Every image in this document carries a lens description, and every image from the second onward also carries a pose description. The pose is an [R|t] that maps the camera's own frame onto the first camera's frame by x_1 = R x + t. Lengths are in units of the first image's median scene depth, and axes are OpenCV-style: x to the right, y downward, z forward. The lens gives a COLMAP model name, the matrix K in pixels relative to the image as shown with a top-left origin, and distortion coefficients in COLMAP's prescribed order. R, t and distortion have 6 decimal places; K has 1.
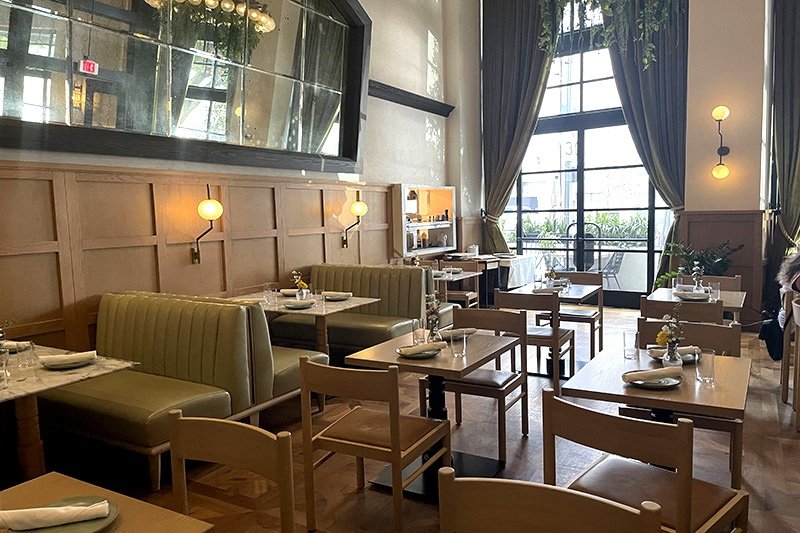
lens RADIAL K [[596.1, 0, 398.2], [0, 596.1, 287.3], [0, 0, 1]] dist [0.089629, -0.114644]
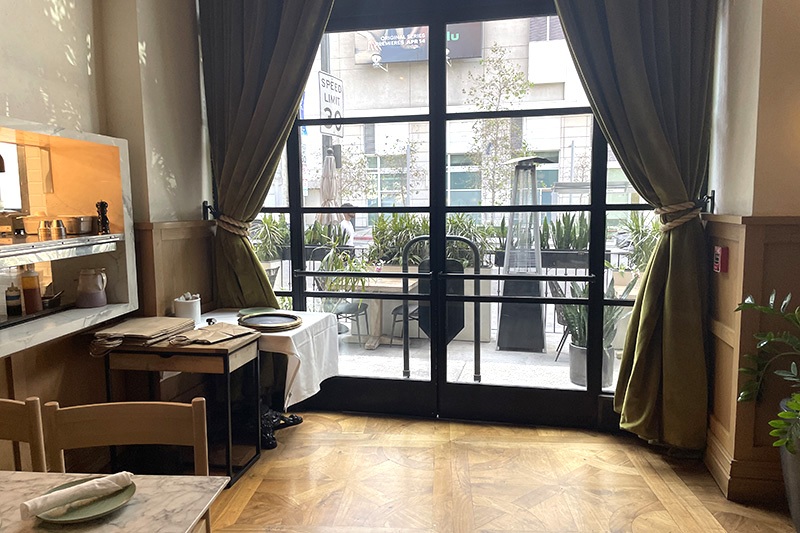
lens RADIAL K [[593.6, 0, 400.0], [0, 593.6, 266.5], [0, 0, 1]] dist [0.034815, -0.105758]
pose [[0.895053, -0.032366, 0.444784, 0.080280], [0.045103, 0.998819, -0.018082, -0.077228], [-0.443673, 0.036245, 0.895455, 0.605394]]
